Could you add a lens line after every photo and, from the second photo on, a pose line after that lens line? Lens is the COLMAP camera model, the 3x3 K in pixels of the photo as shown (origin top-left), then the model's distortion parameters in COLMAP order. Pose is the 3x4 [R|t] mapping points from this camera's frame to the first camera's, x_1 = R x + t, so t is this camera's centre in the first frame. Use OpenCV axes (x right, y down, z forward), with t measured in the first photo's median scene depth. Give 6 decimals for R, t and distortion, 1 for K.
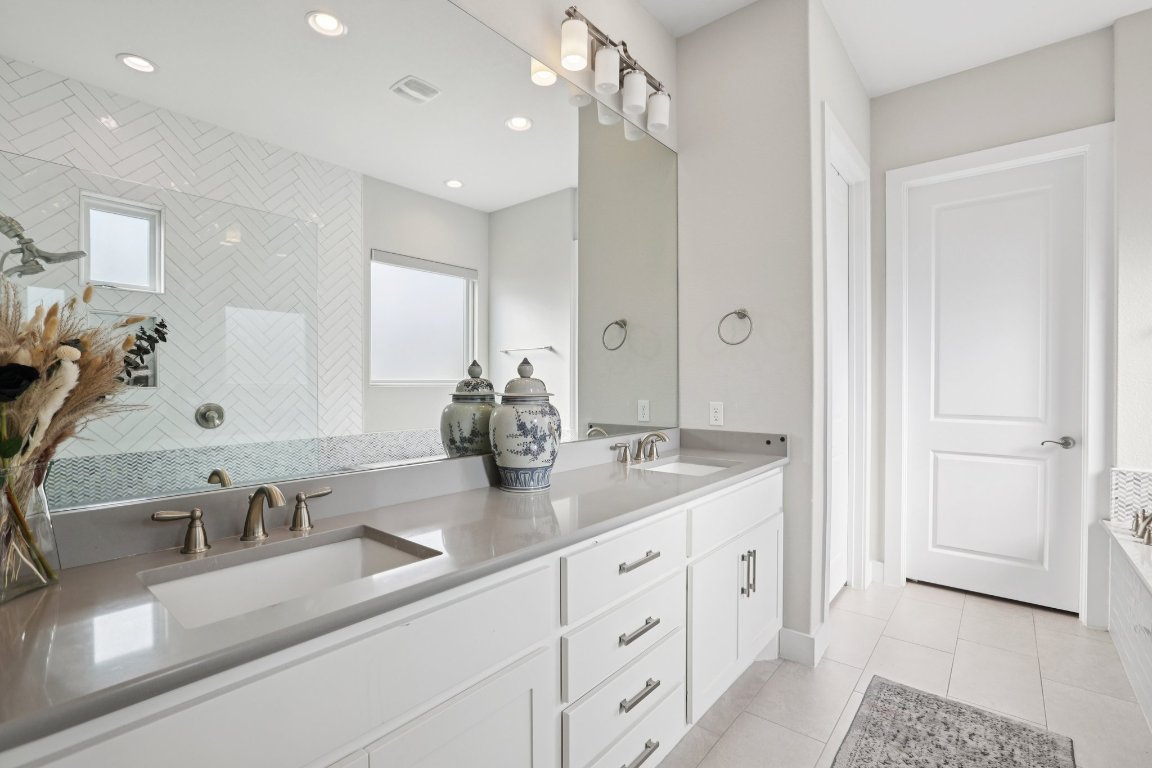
lens RADIAL K [[544.8, 0, 576.0], [0, 544.8, 384.0], [0, 0, 1]] dist [-0.045928, 0.020996]
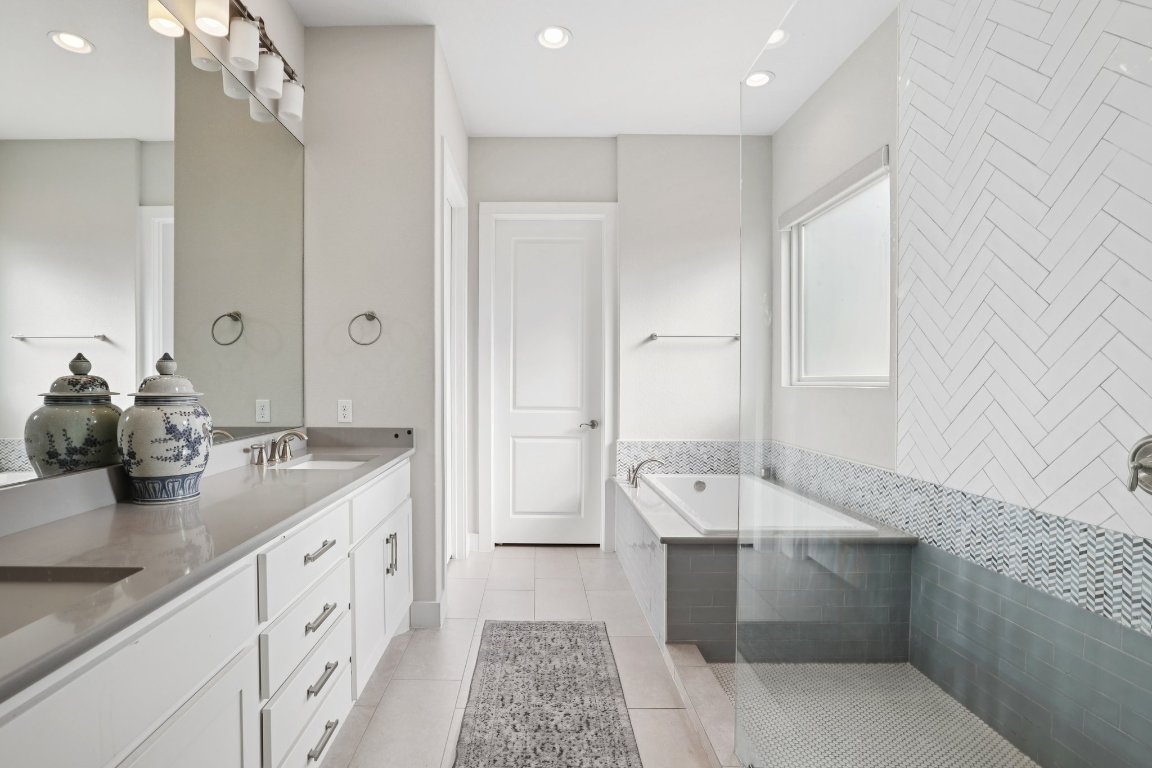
lens RADIAL K [[544.8, 0, 576.0], [0, 544.8, 384.0], [0, 0, 1]] dist [-0.045928, 0.020996]
pose [[0.744180, -0.001936, 0.667977, -0.135100], [0.000042, 0.999996, 0.002852, 0.000399], [-0.667980, -0.002094, 0.744177, -0.069828]]
